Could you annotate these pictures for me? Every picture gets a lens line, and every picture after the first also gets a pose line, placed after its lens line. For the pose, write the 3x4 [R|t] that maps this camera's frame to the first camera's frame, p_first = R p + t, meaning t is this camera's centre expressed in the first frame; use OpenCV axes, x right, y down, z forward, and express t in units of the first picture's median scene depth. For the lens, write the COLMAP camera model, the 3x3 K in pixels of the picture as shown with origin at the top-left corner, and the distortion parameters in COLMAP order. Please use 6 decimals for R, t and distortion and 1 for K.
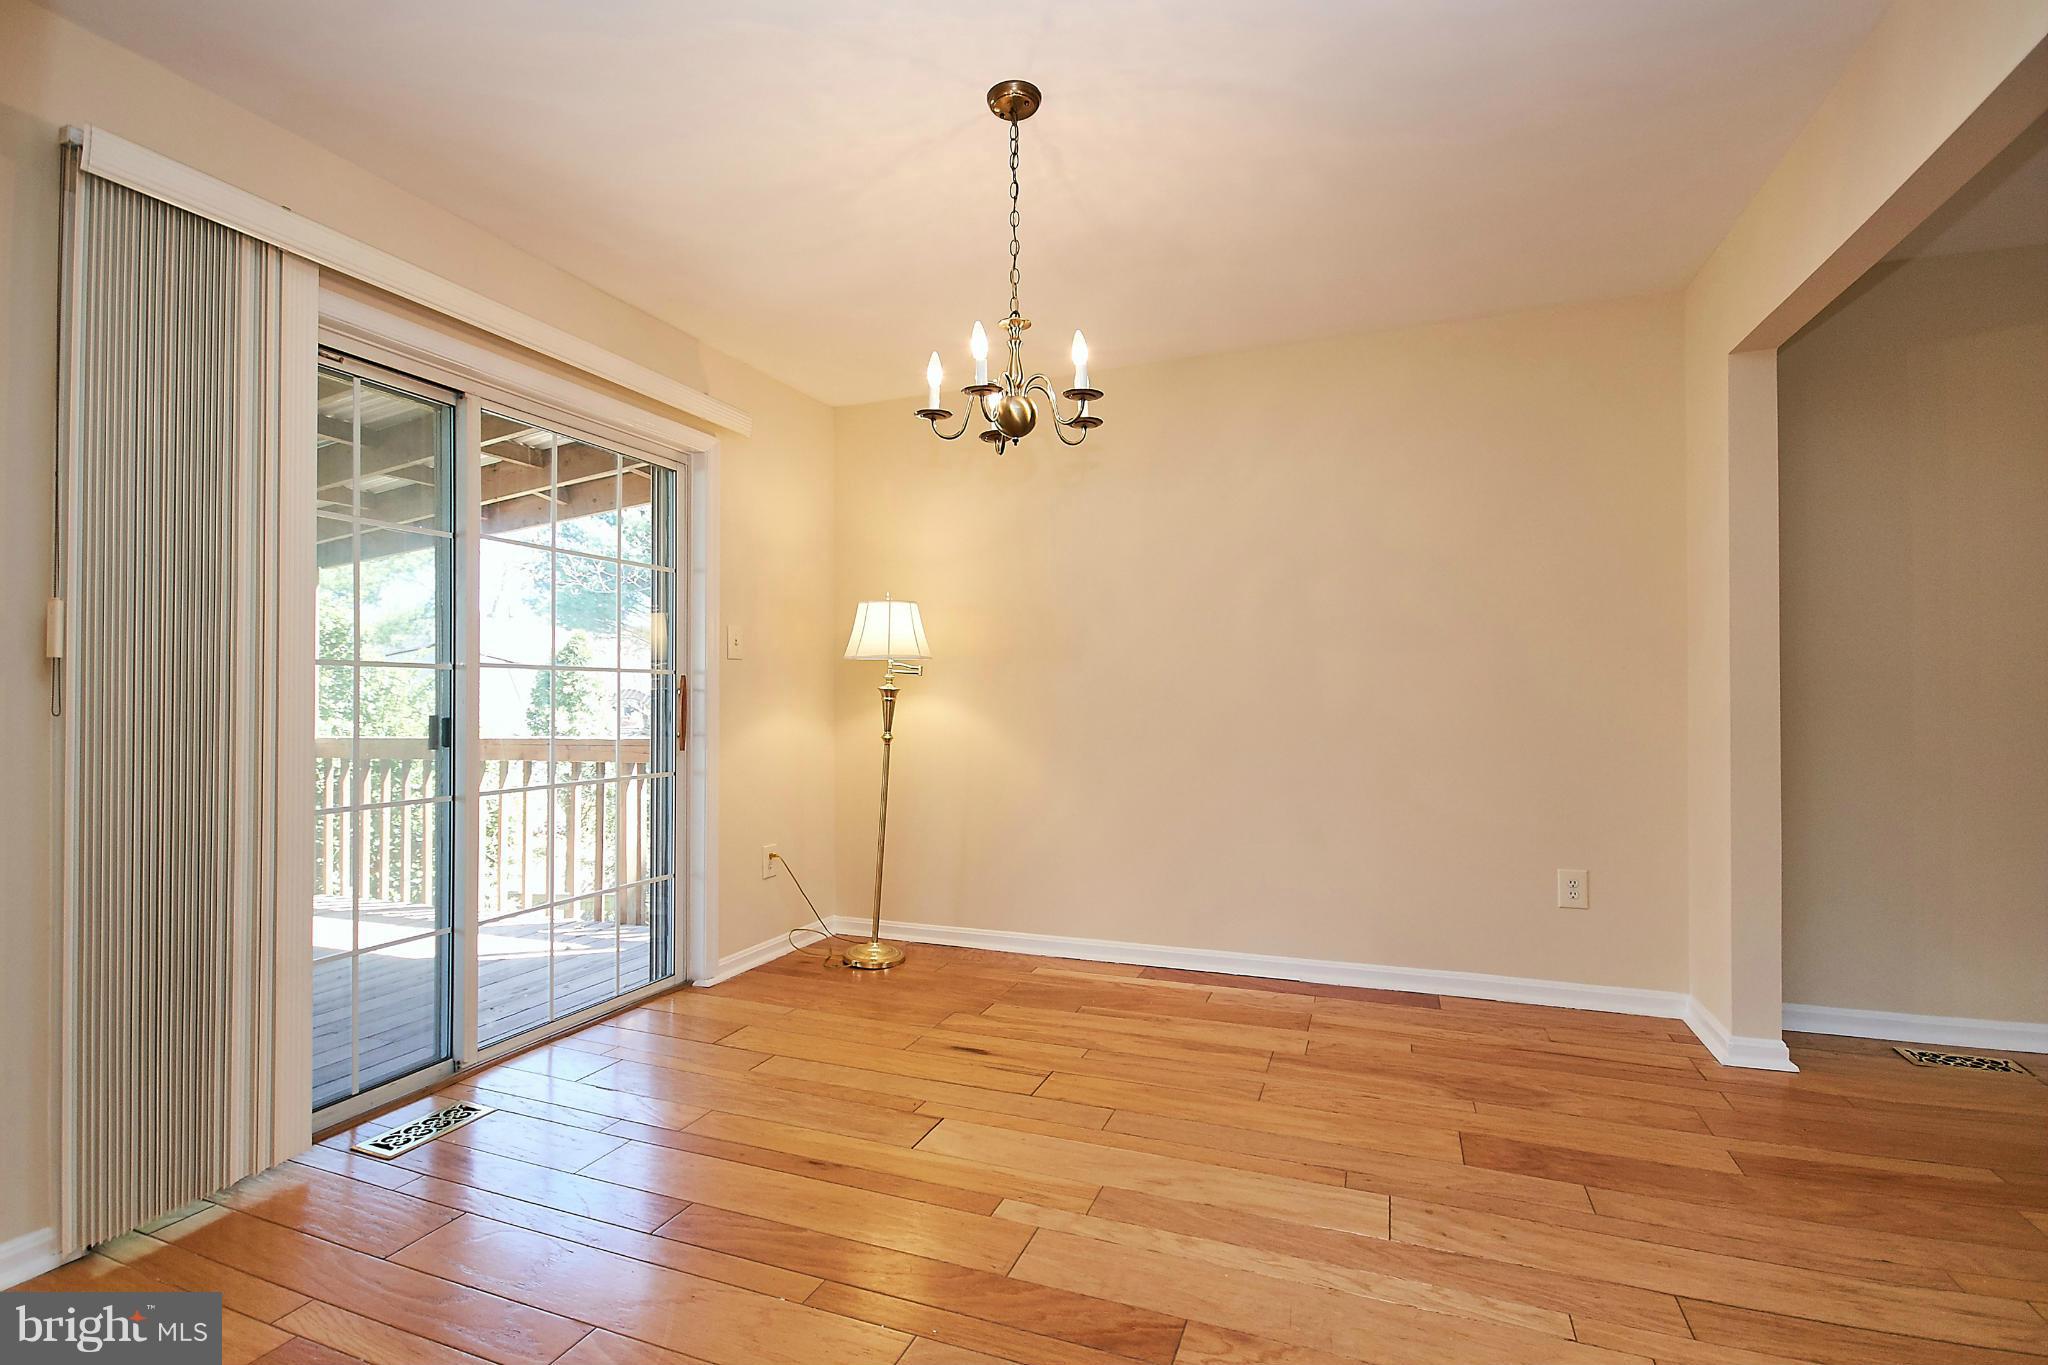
lens RADIAL K [[946.9, 0, 1012.1], [0, 946.9, 695.0], [0, 0, 1]] dist [0.008613, -0.016309]
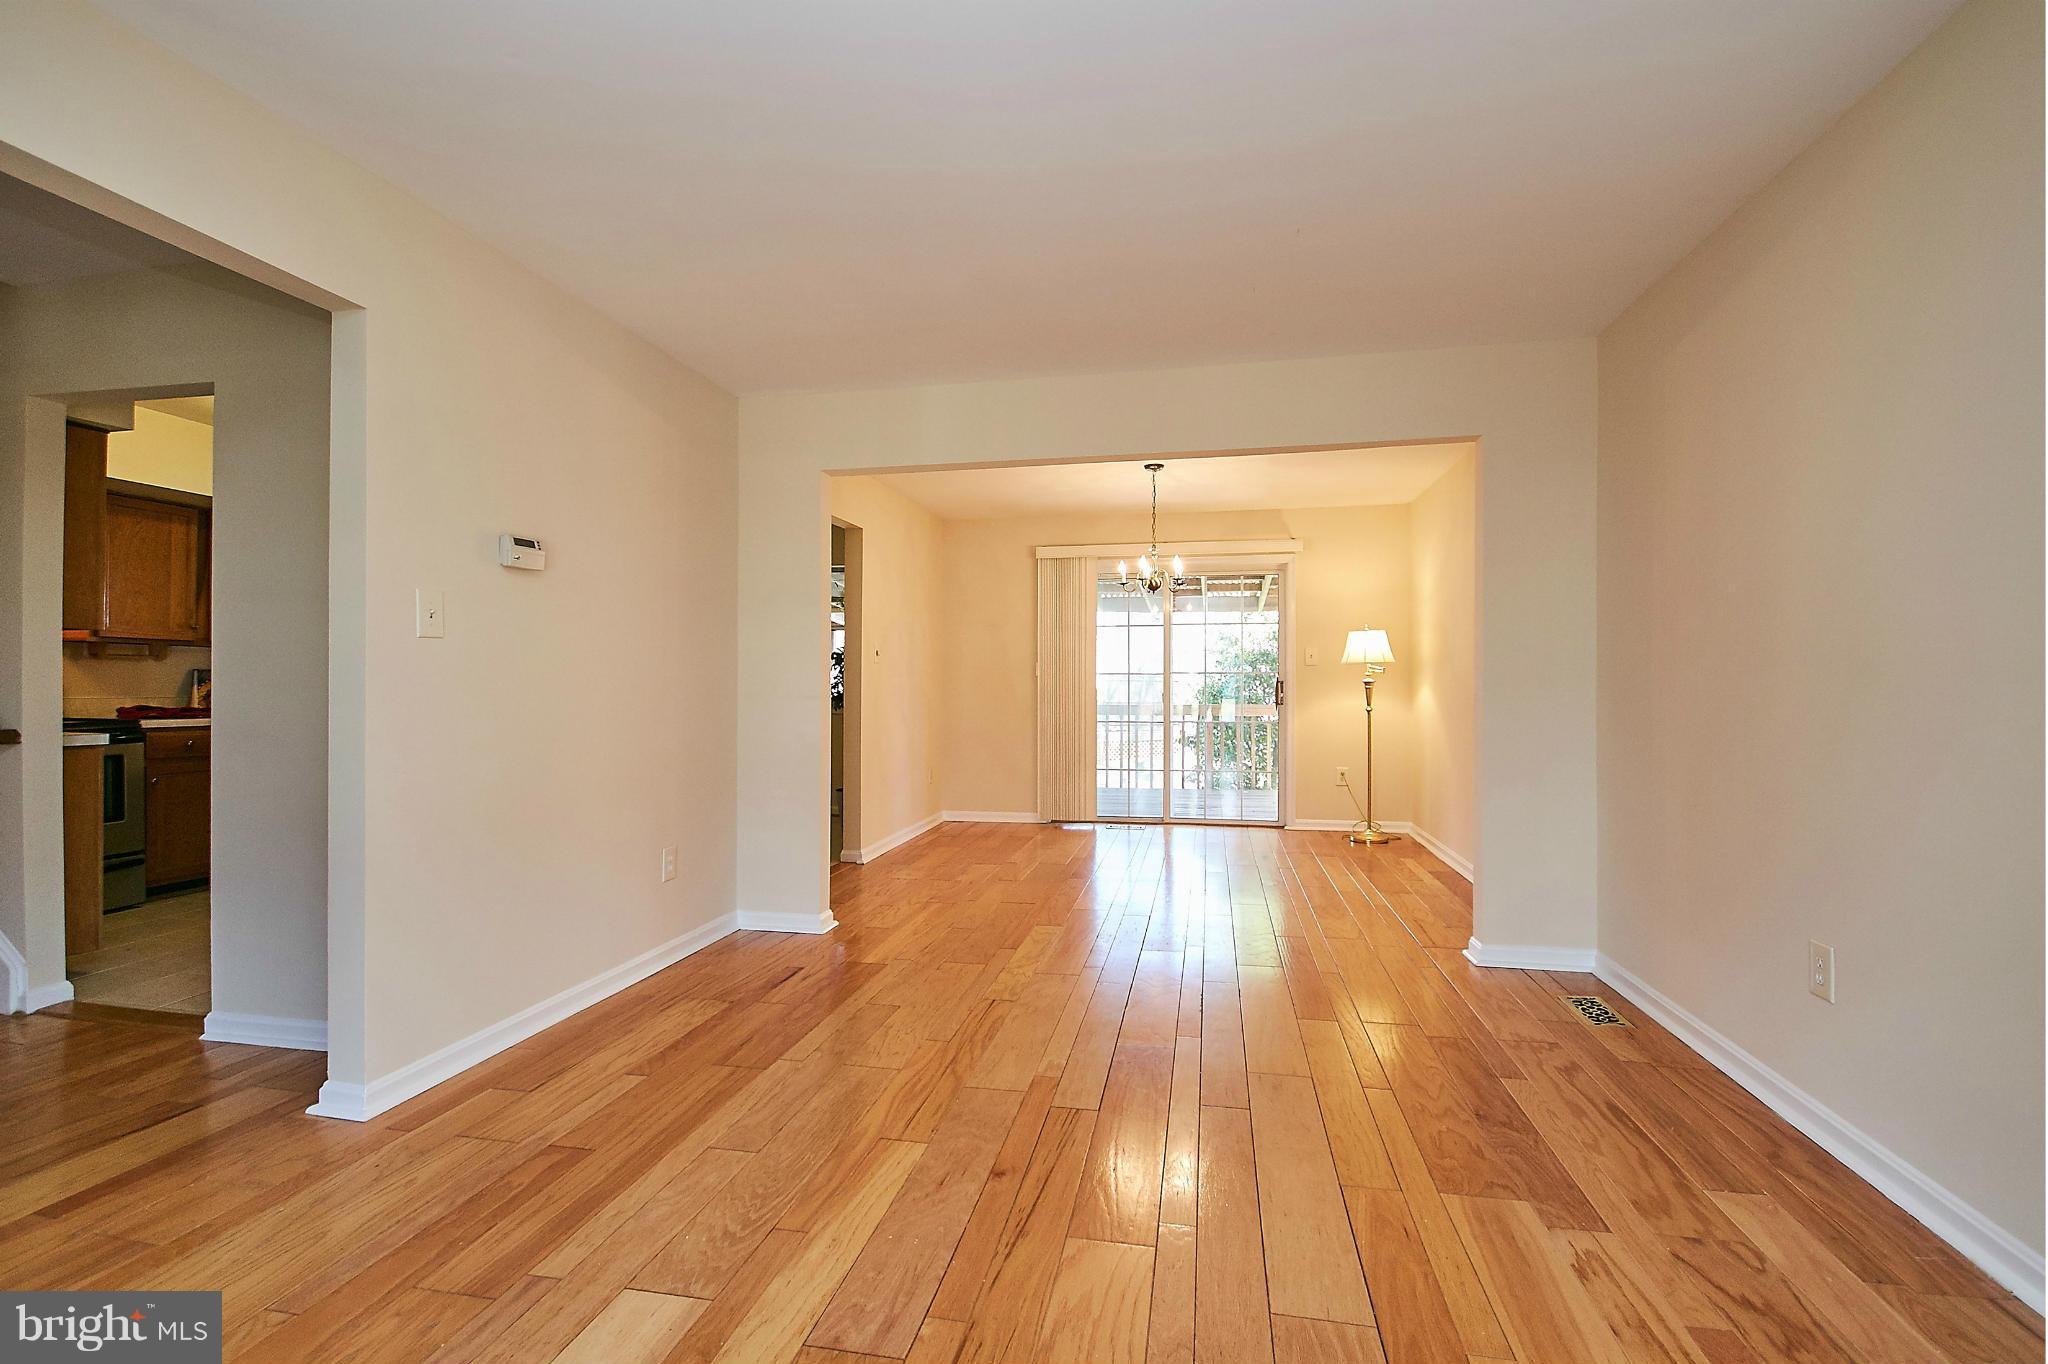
lens RADIAL K [[946.9, 0, 1012.1], [0, 946.9, 694.5], [0, 0, 1]] dist [0.008613, -0.016309]
pose [[0.180107, 0.013854, -0.983549, 1.611932], [0.004942, 0.999875, 0.014989, -0.012425], [0.983635, -0.007560, 0.180016, 0.067302]]
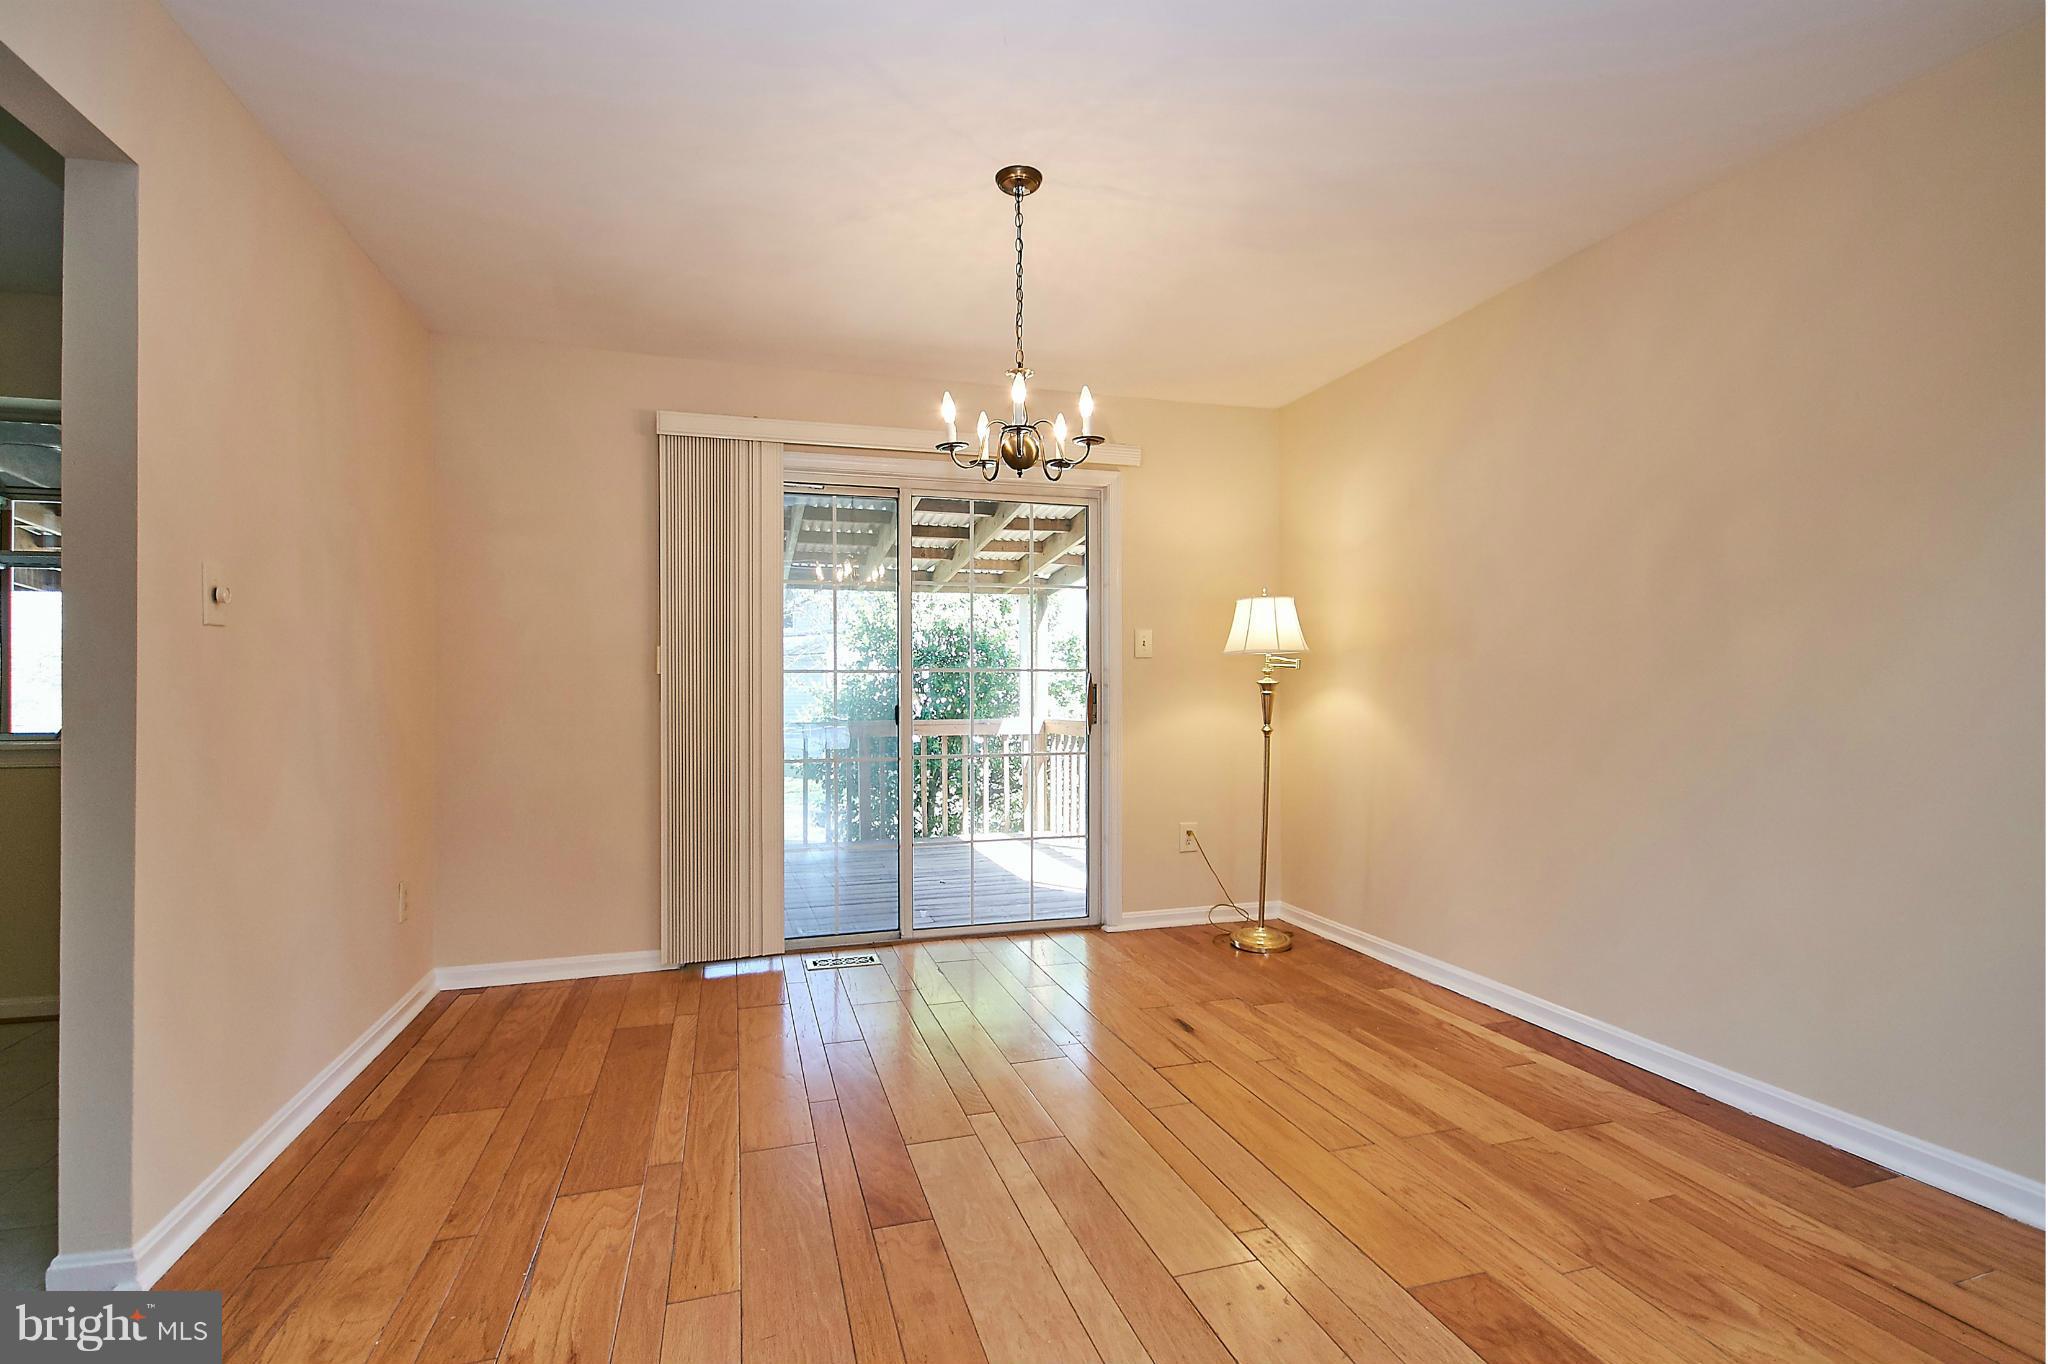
lens RADIAL K [[946.9, 0, 1012.1], [0, 946.9, 694.5], [0, 0, 1]] dist [0.008613, -0.016309]
pose [[0.614816, 0.002619, -0.788666, 0.571442], [0.006268, 0.999947, 0.008207, -0.004064], [0.788645, -0.009989, 0.614767, 0.170906]]
